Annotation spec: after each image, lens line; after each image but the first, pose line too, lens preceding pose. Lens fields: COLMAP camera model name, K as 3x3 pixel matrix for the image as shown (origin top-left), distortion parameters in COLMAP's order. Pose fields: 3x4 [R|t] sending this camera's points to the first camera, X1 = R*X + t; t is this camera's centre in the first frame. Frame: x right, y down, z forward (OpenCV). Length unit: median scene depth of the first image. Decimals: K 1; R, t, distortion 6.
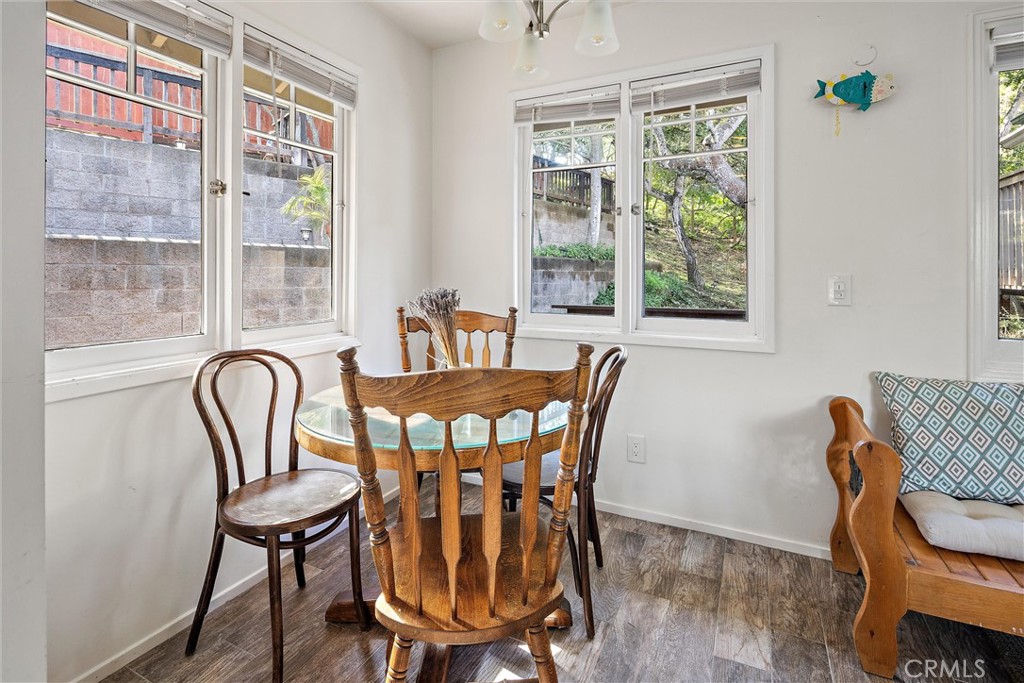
lens RADIAL K [[497.8, 0, 512.0], [0, 497.8, 272.6], [0, 0, 1]] dist [-0.001506, -0.001601]
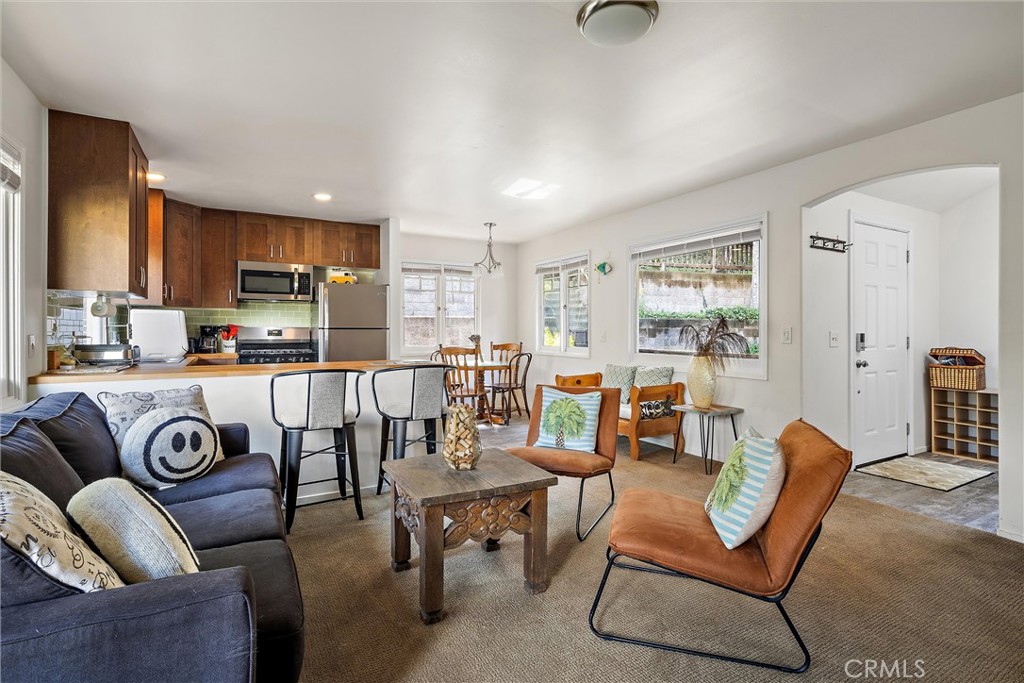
lens RADIAL K [[492.8, 0, 510.7], [0, 492.8, 331.1], [0, 0, 1]] dist [-0.000574, -0.000301]
pose [[0.822936, -0.001915, -0.568130, 1.878890], [0.003622, 0.999992, 0.001875, -0.001800], [0.568122, -0.003601, 0.822936, -1.689773]]
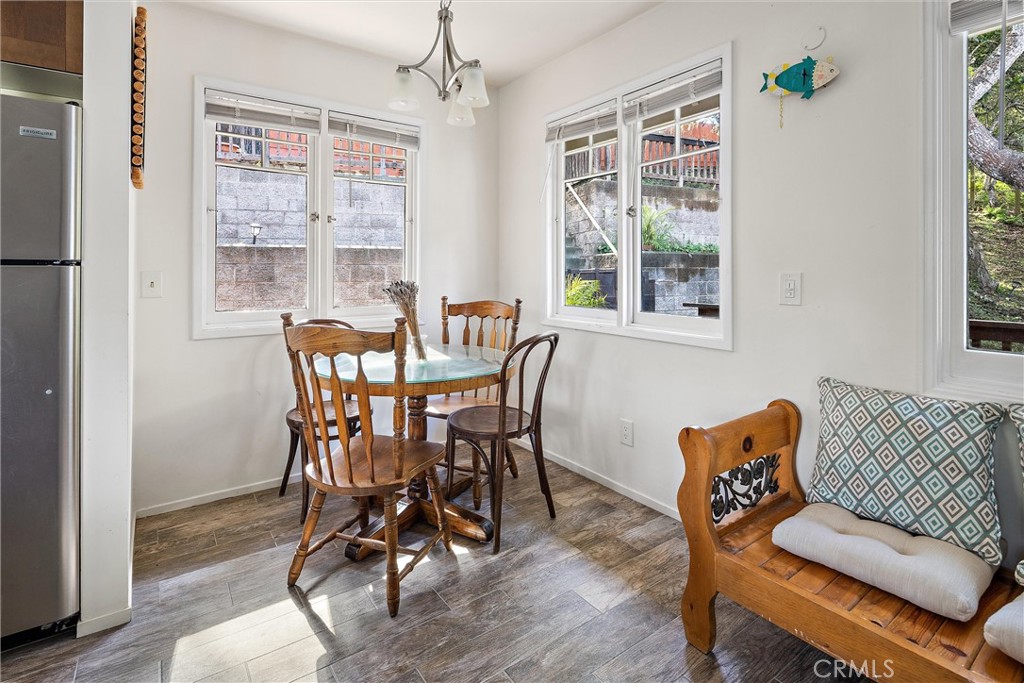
lens RADIAL K [[498.3, 0, 508.6], [0, 498.3, 268.8], [0, 0, 1]] dist [-0.000529, -0.000416]
pose [[0.879948, -0.001579, -0.475068, 0.649153], [0.000094, 0.999995, -0.003149, 0.000265], [0.475071, 0.002727, 0.879943, -0.099281]]
